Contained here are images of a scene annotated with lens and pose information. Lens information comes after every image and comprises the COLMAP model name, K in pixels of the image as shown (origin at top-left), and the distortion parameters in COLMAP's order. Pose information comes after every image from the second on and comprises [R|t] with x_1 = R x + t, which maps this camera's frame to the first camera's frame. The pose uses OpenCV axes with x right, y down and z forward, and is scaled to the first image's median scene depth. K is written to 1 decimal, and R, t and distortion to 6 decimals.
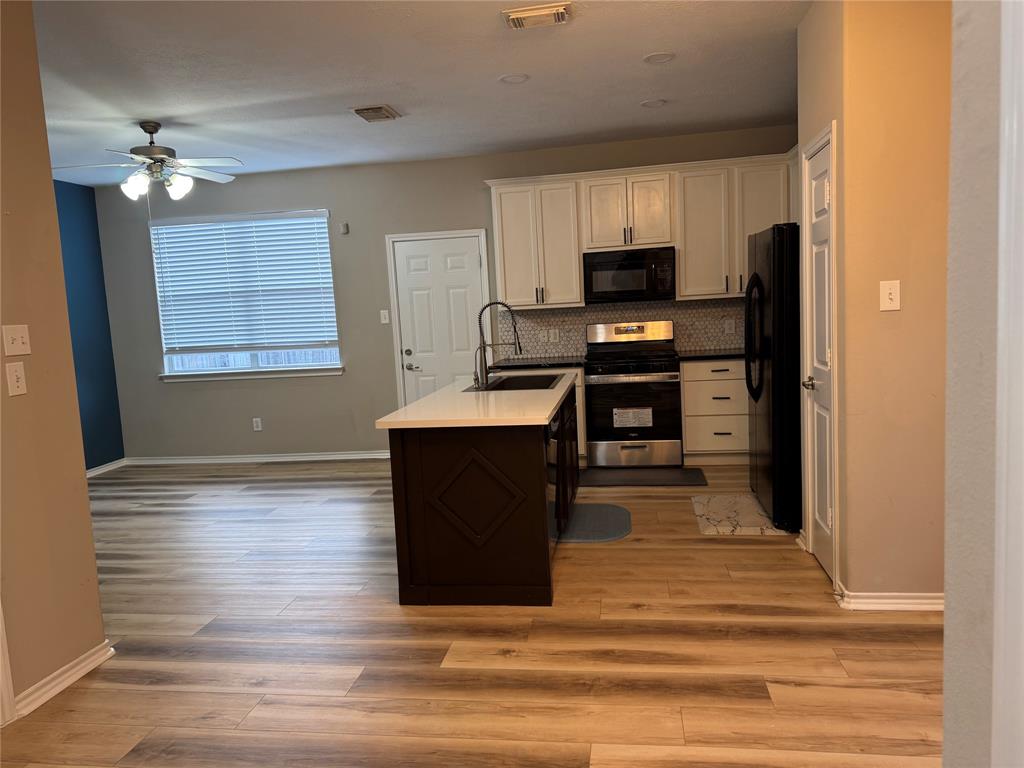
lens RADIAL K [[717.8, 0, 507.5], [0, 717.8, 382.1], [0, 0, 1]] dist [0.044698, -0.050905]
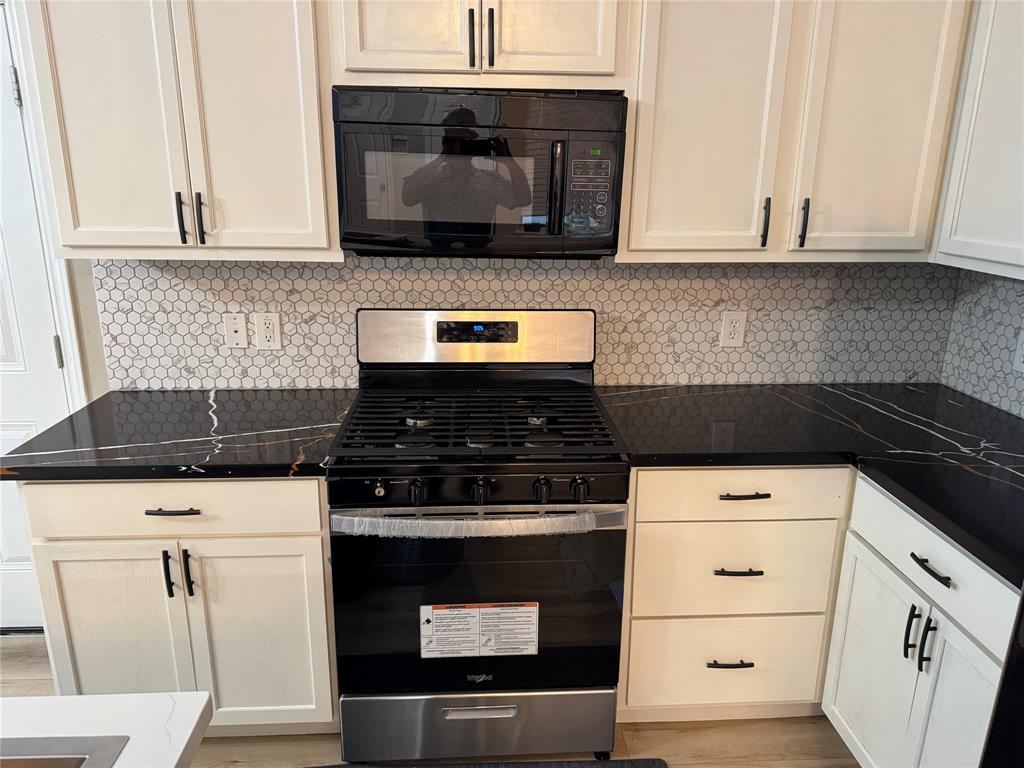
lens RADIAL K [[717.8, 0, 522.5], [0, 717.8, 400.1], [0, 0, 1]] dist [0.044698, -0.050905]
pose [[0.970812, -0.001930, 0.239836, 0.114934], [-0.042451, 0.982797, 0.179743, -0.112850], [-0.236057, -0.184678, 0.954029, 0.702387]]
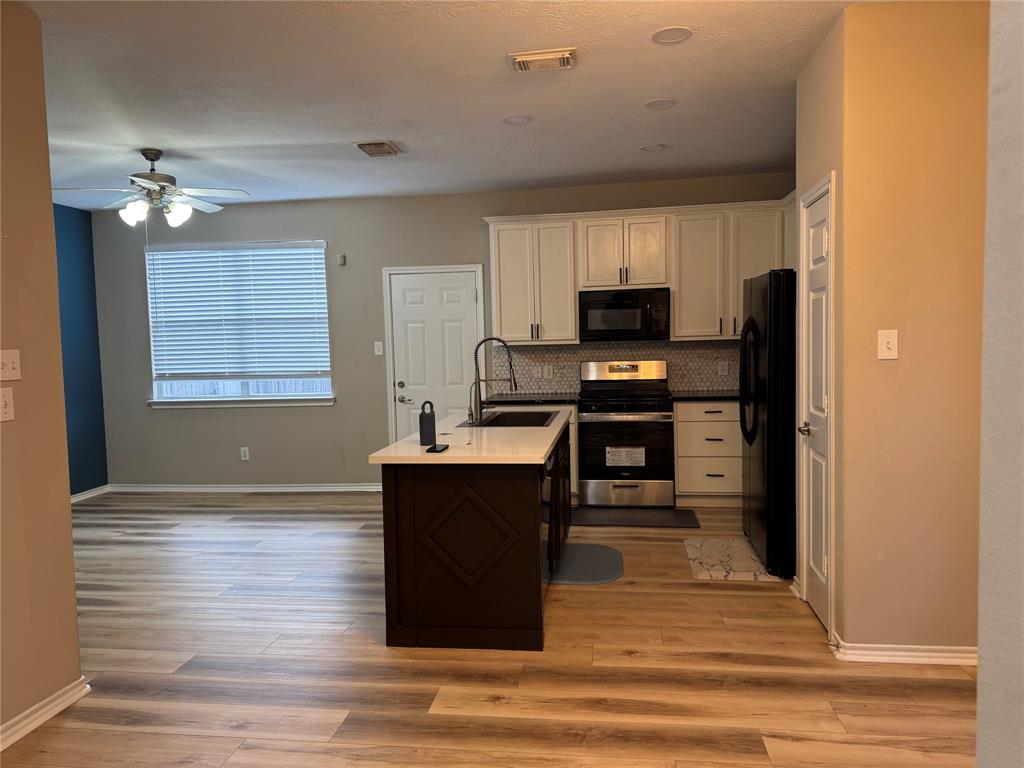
lens RADIAL K [[717.8, 0, 508.1], [0, 717.8, 383.0], [0, 0, 1]] dist [0.044698, -0.050905]
pose [[0.999513, 0.027109, 0.015488, -0.006174], [-0.026390, 0.998646, -0.044839, -0.003659], [-0.016682, 0.044409, 0.998874, 0.003957]]
